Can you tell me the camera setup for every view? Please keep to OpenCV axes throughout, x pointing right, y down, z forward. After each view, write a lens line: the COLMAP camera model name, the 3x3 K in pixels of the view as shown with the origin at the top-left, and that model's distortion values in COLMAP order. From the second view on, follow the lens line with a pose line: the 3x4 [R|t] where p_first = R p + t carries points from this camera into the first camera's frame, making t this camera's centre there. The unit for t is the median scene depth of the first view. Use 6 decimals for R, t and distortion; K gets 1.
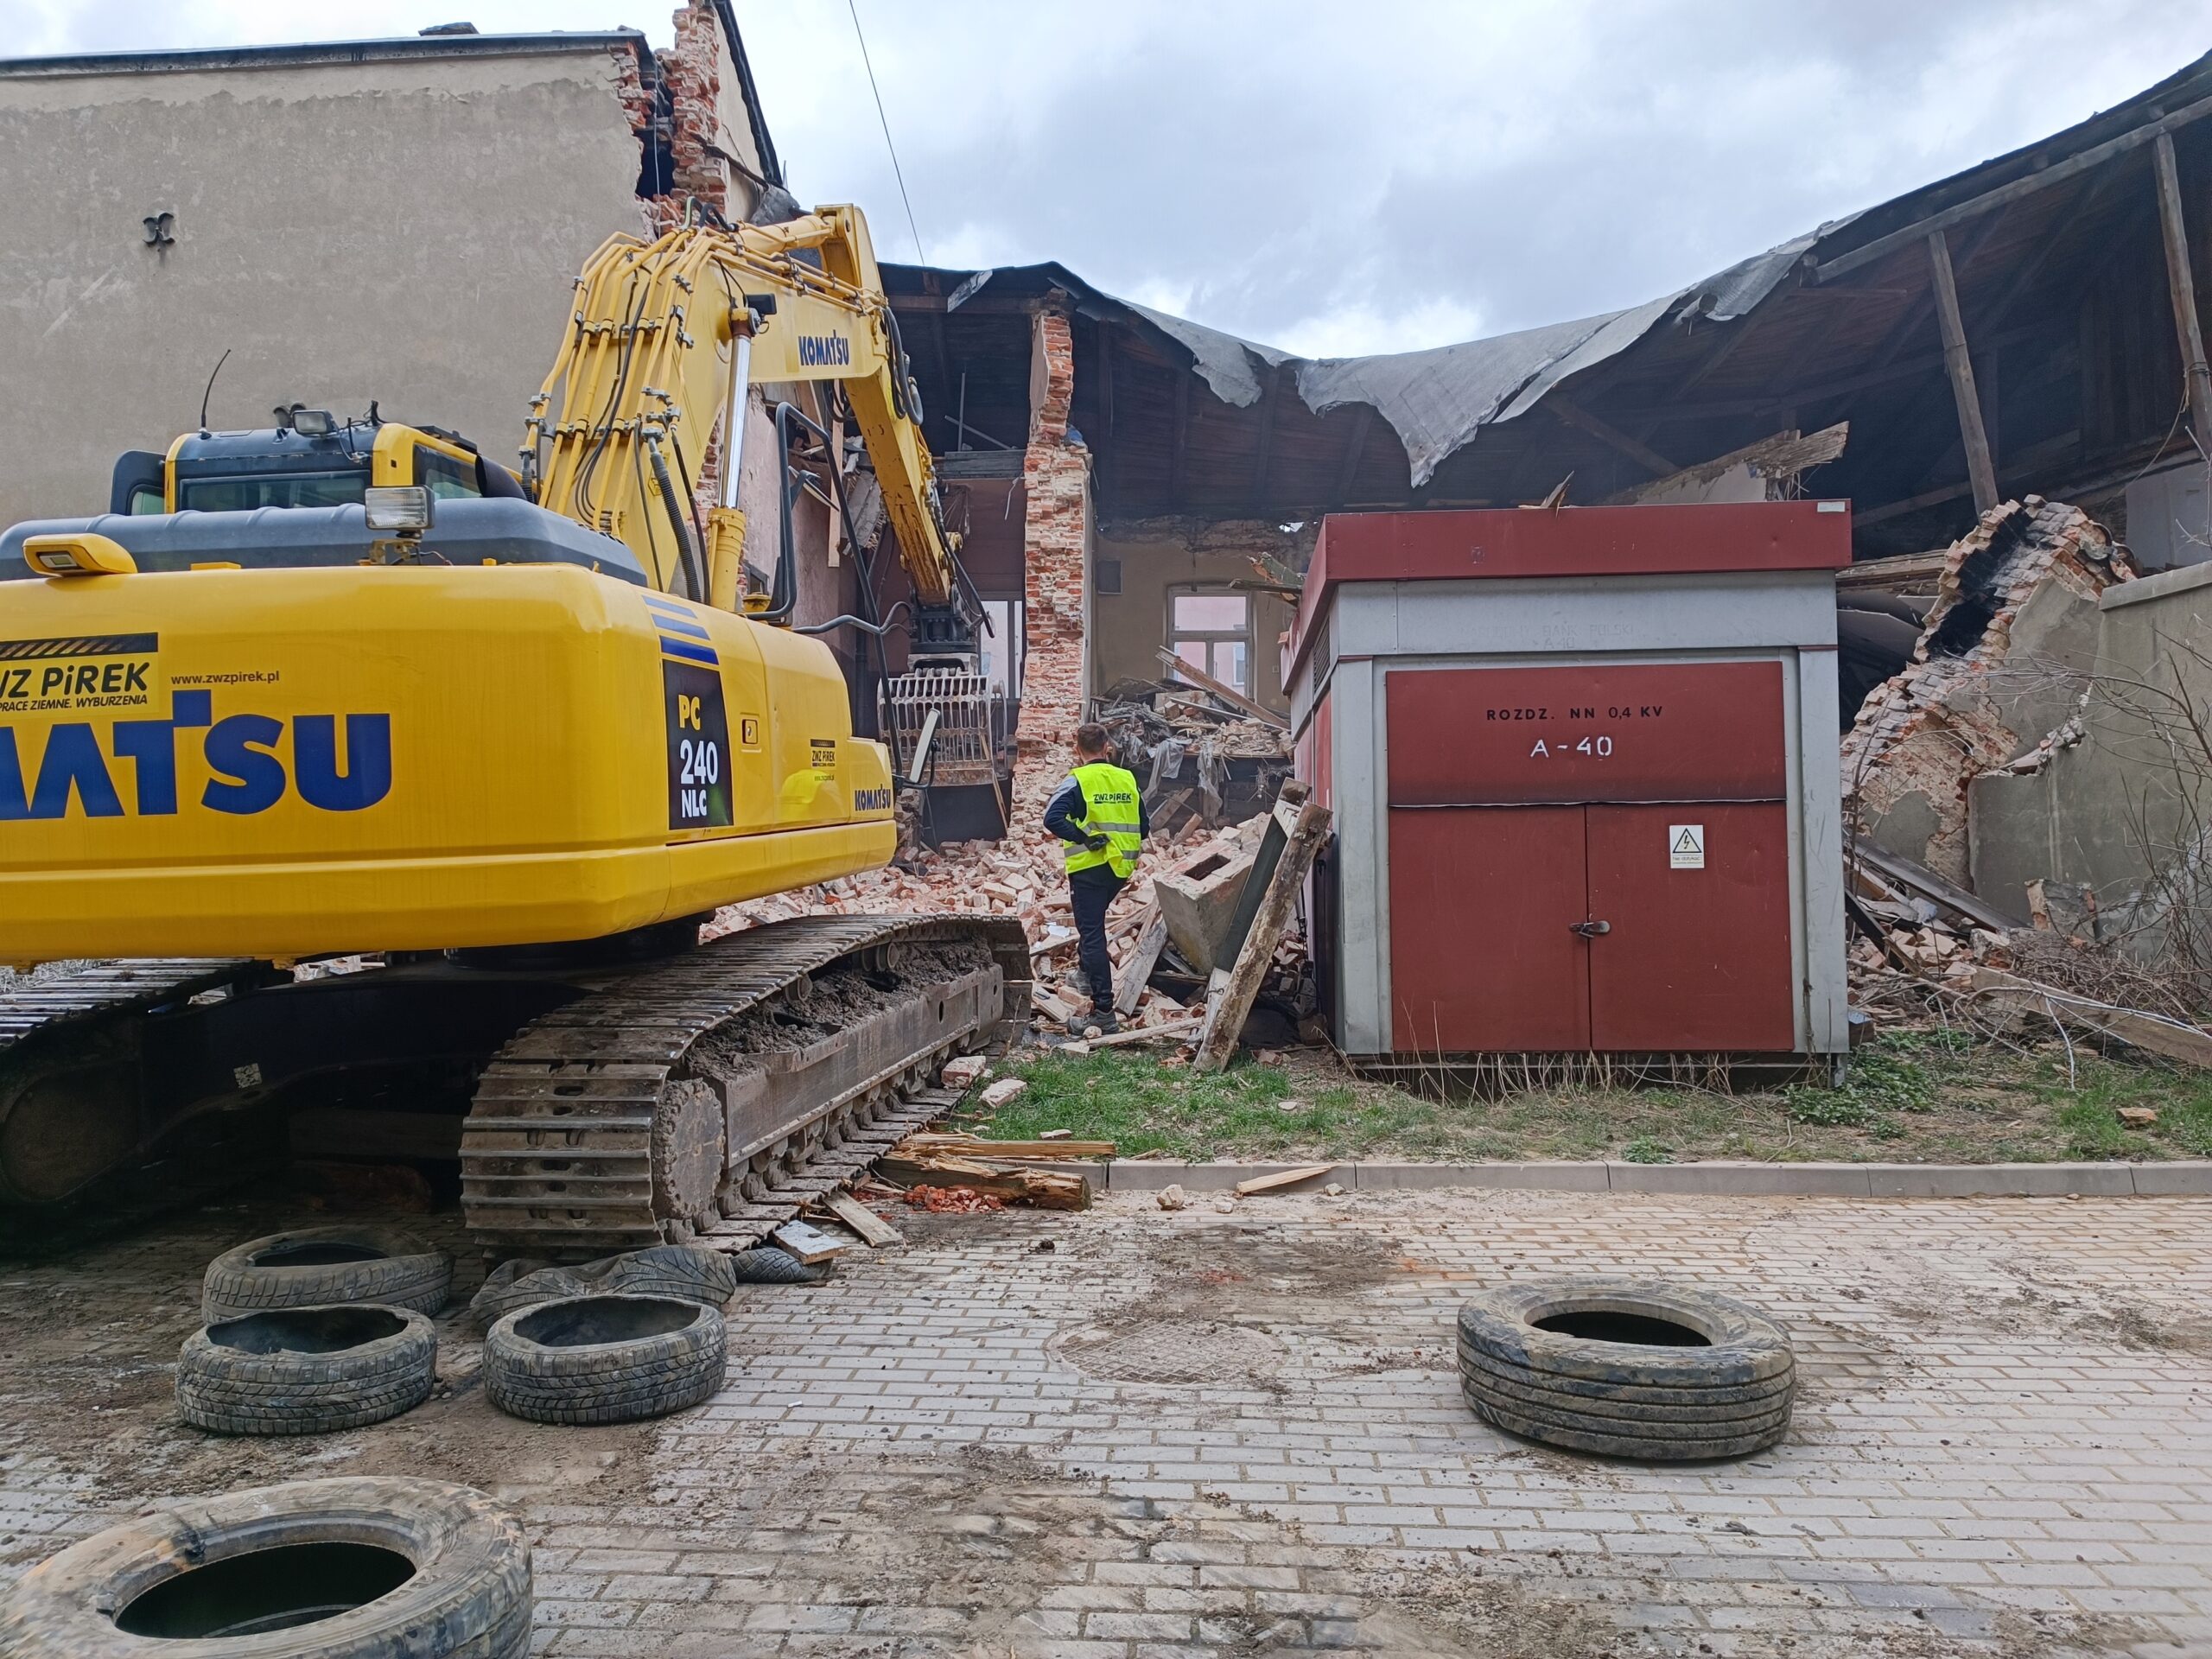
lens RADIAL K [[1583.9, 0, 1097.9], [0, 1583.9, 831.3], [0, 0, 1]] dist [0.061873, -0.069261]
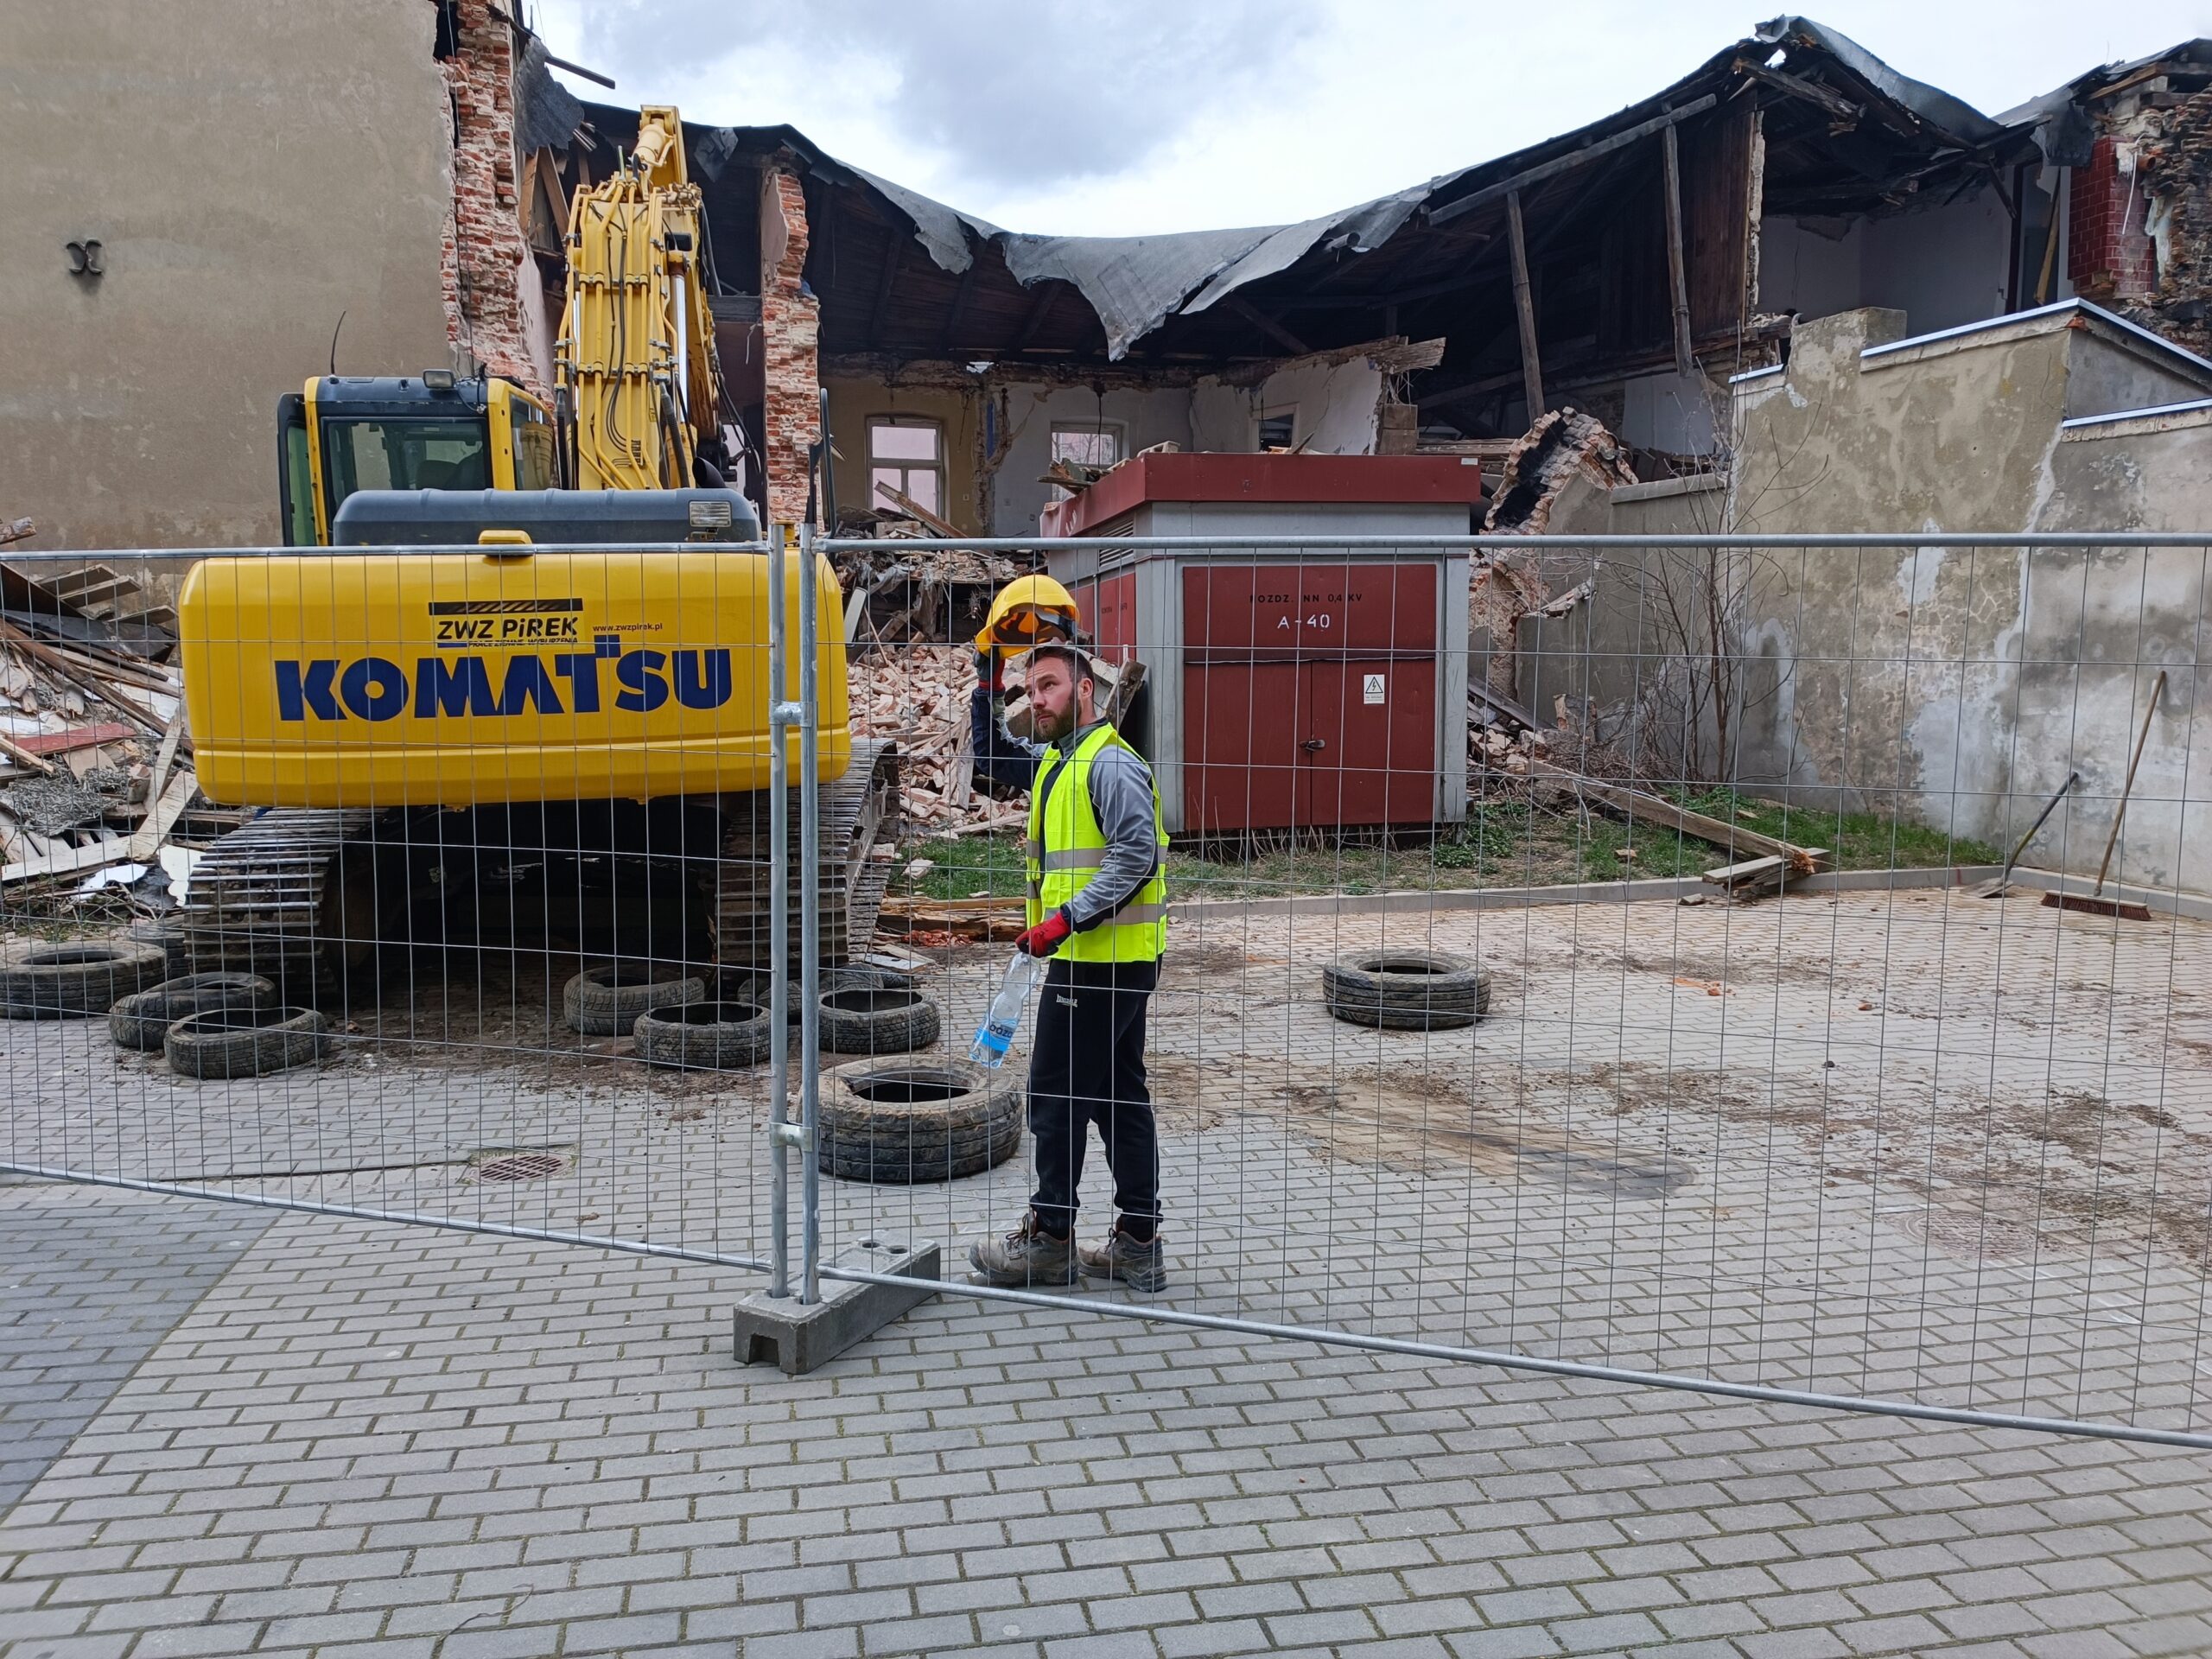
lens RADIAL K [[1586.3, 0, 1097.3], [0, 1586.3, 829.0], [0, 0, 1]] dist [0.059548, -0.066173]
pose [[0.962803, -0.031503, 0.268360, -0.290502], [-0.006090, 0.990398, 0.138112, -0.065806], [-0.270134, -0.134609, 0.953367, -0.379624]]
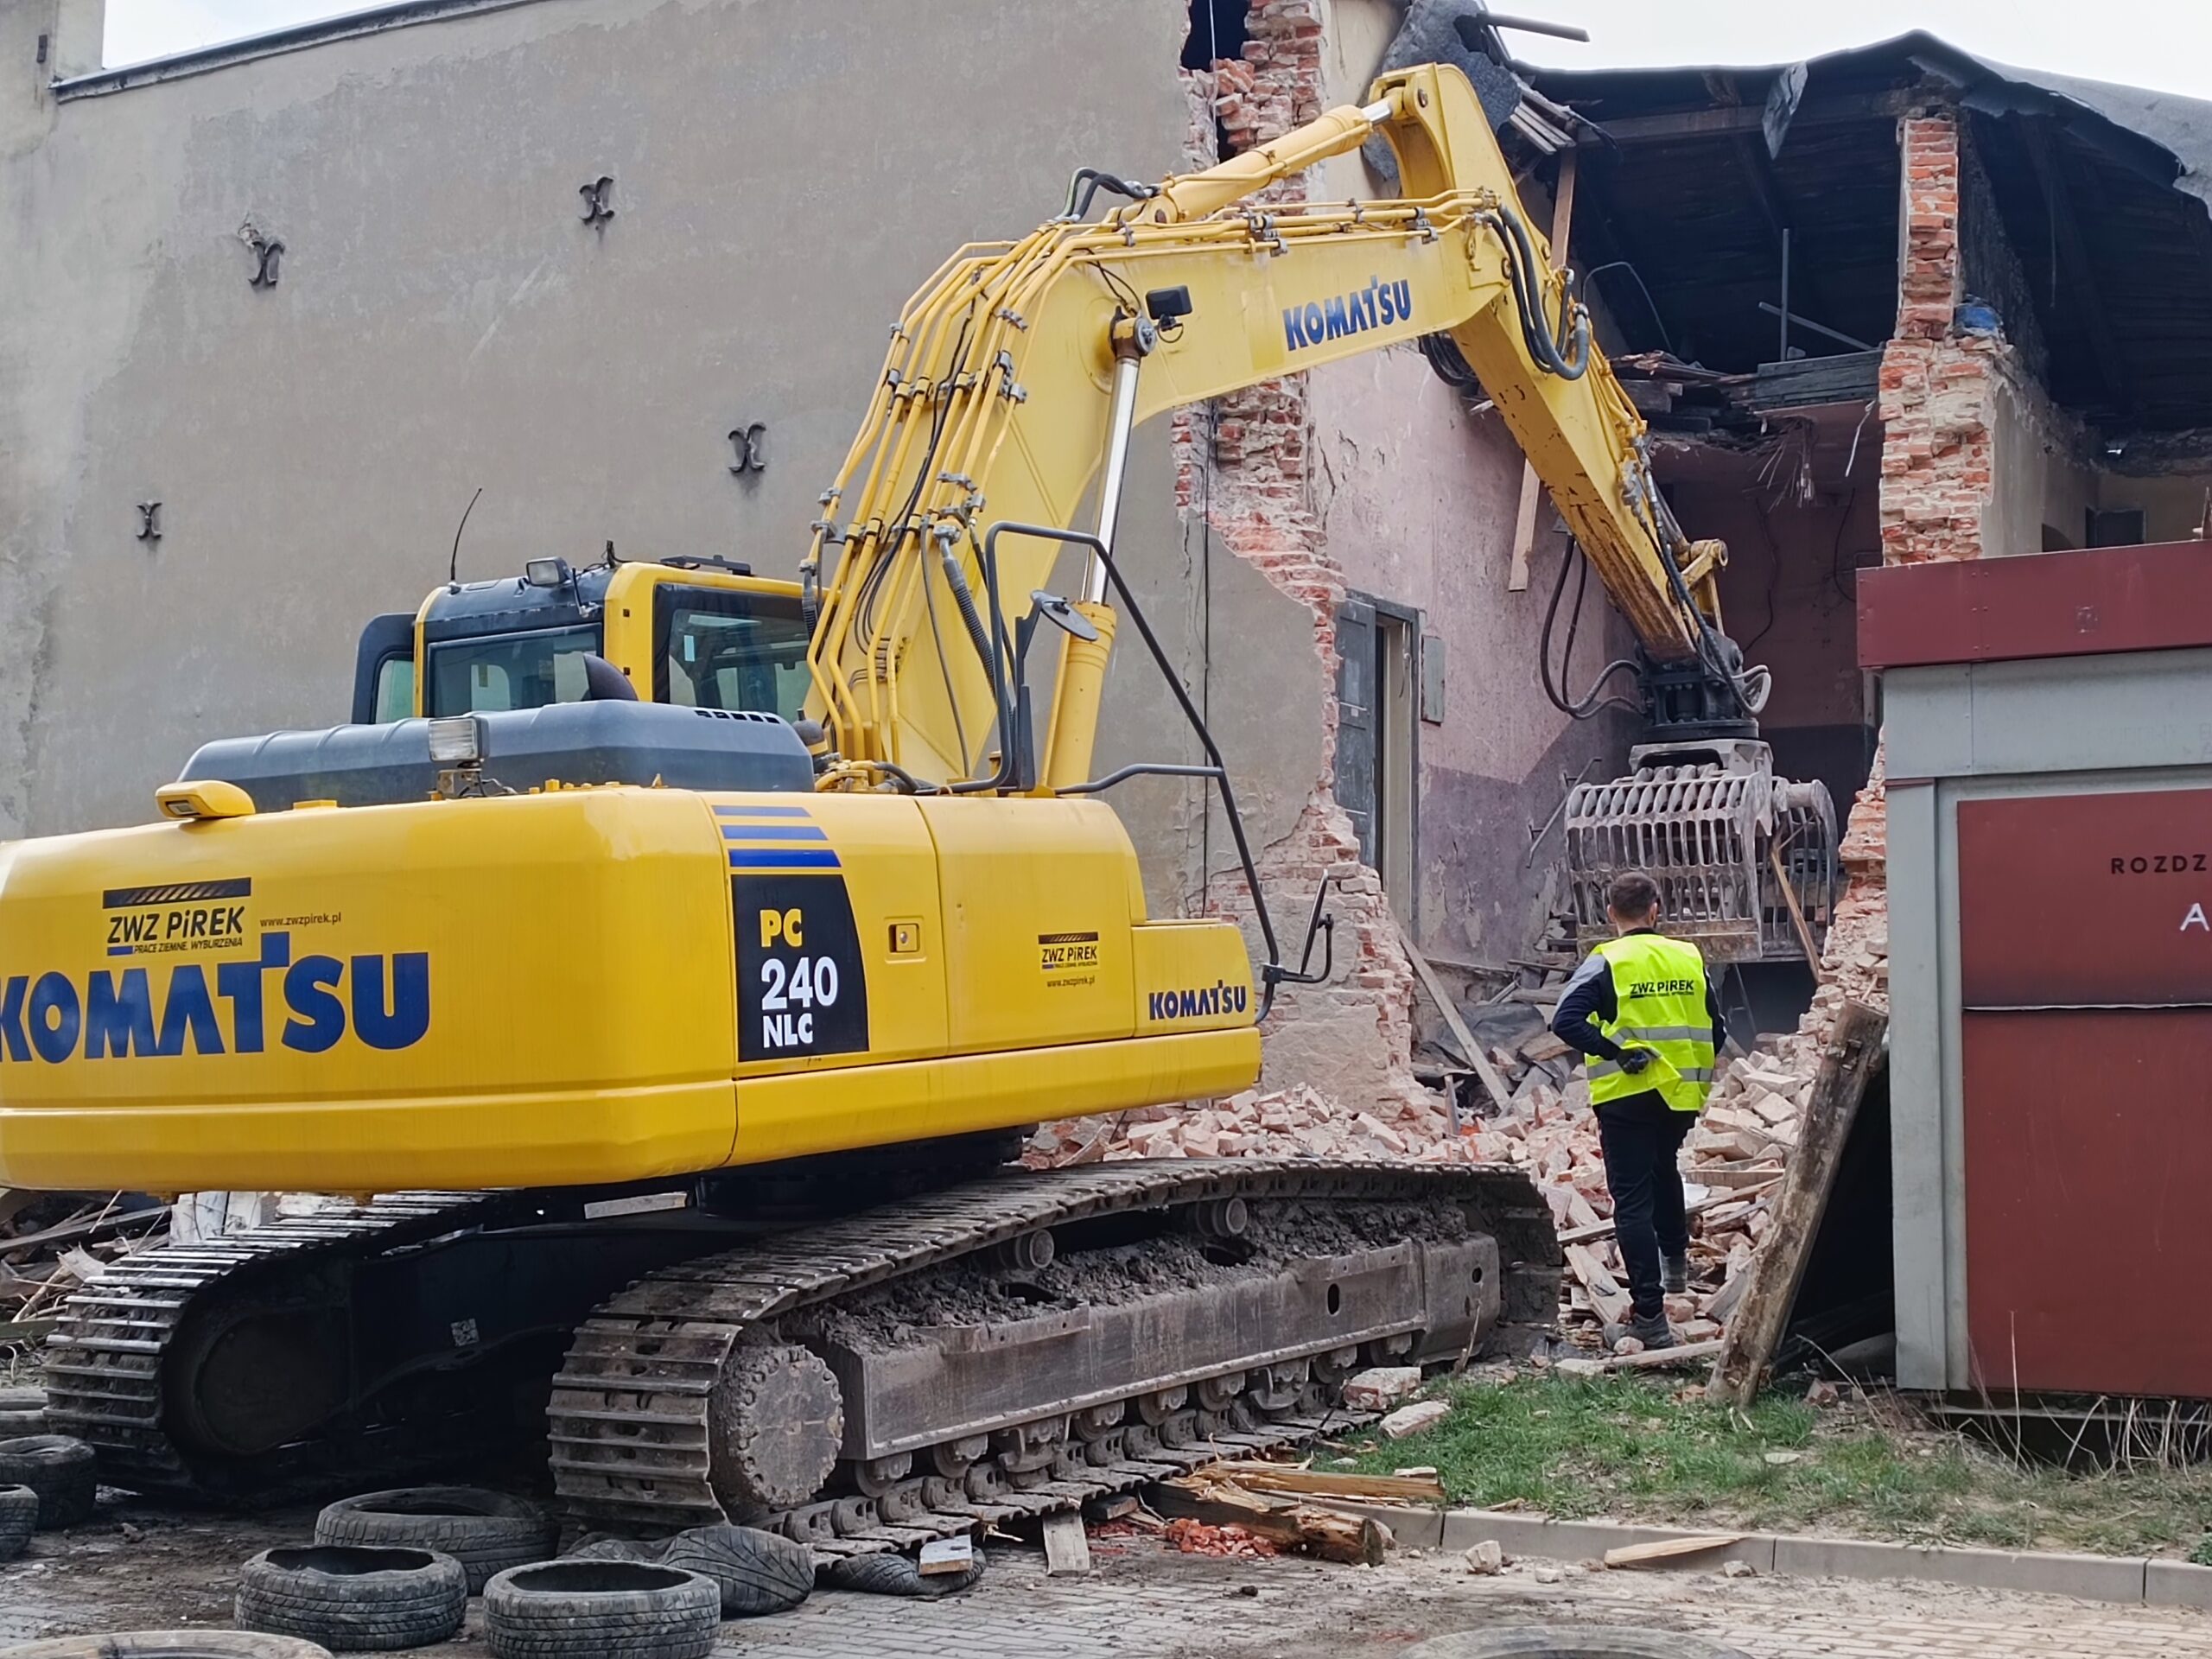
lens RADIAL K [[3154.0, 0, 1106.0], [0, 3154.0, 829.5], [0, 0, 1]] dist [0.191869, -0.975354]
pose [[0.897976, -0.026546, -0.439243, 0.451921], [0.005795, 0.998806, -0.048516, -0.028445], [0.440006, 0.041021, 0.897057, -0.335257]]
